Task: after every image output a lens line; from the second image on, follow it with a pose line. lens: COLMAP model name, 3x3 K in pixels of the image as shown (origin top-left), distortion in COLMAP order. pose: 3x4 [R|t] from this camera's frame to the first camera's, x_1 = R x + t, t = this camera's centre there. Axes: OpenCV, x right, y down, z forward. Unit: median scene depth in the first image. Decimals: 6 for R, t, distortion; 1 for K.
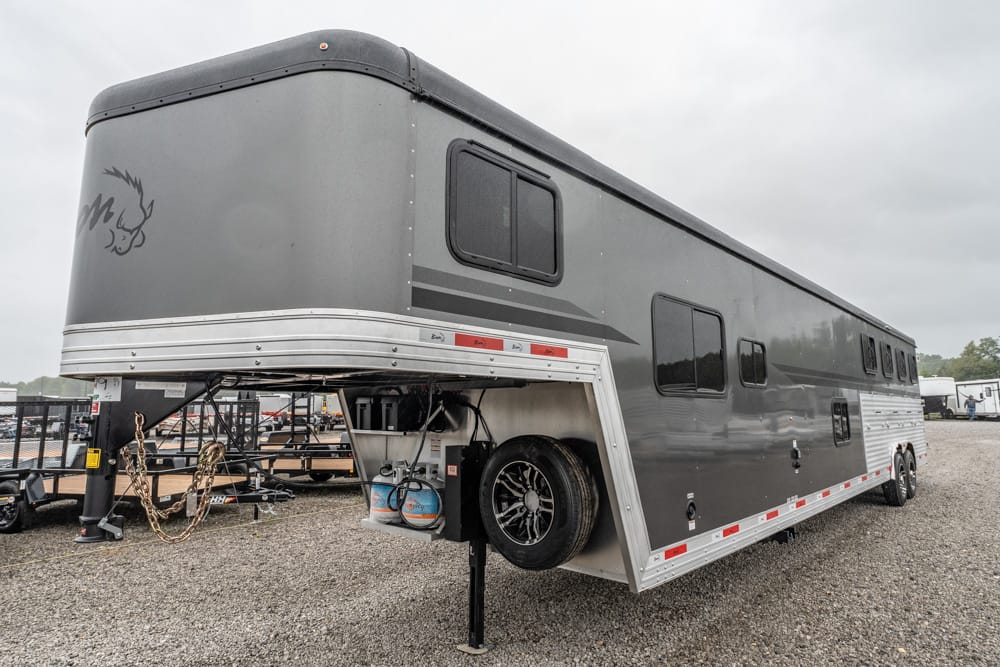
lens RADIAL K [[573.9, 0, 494.6], [0, 573.9, 331.2], [0, 0, 1]] dist [0.000988, 0.000990]
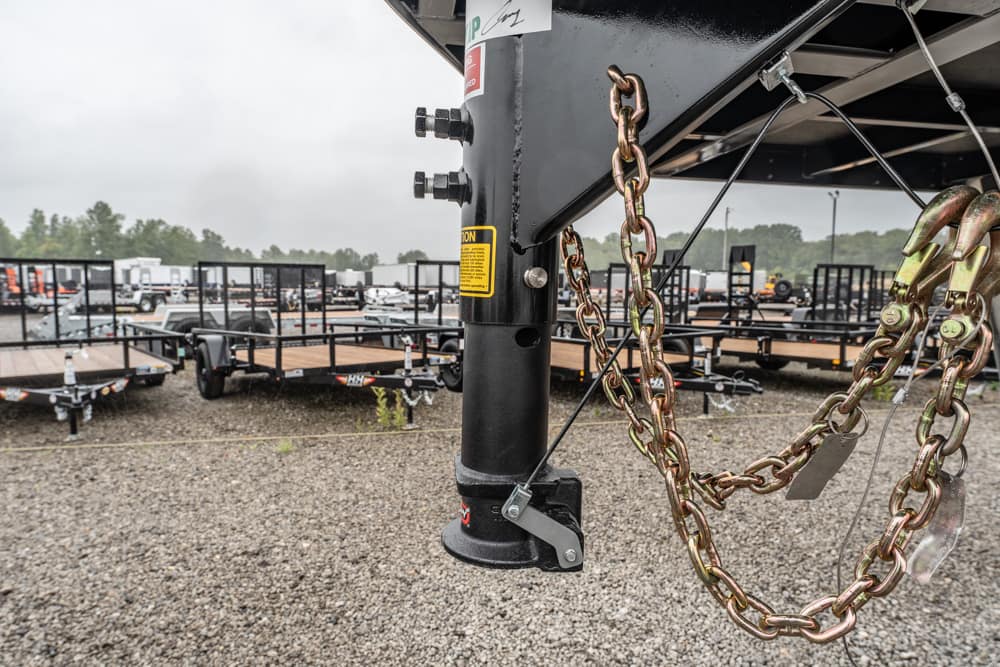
lens RADIAL K [[573.9, 0, 494.6], [0, 573.9, 331.2], [0, 0, 1]] dist [0.000988, 0.000990]
pose [[0.789080, 0.062799, -0.611073, -0.182129], [0.062593, 0.981364, 0.181680, 0.069268], [0.611094, -0.181609, 0.770443, 0.274731]]
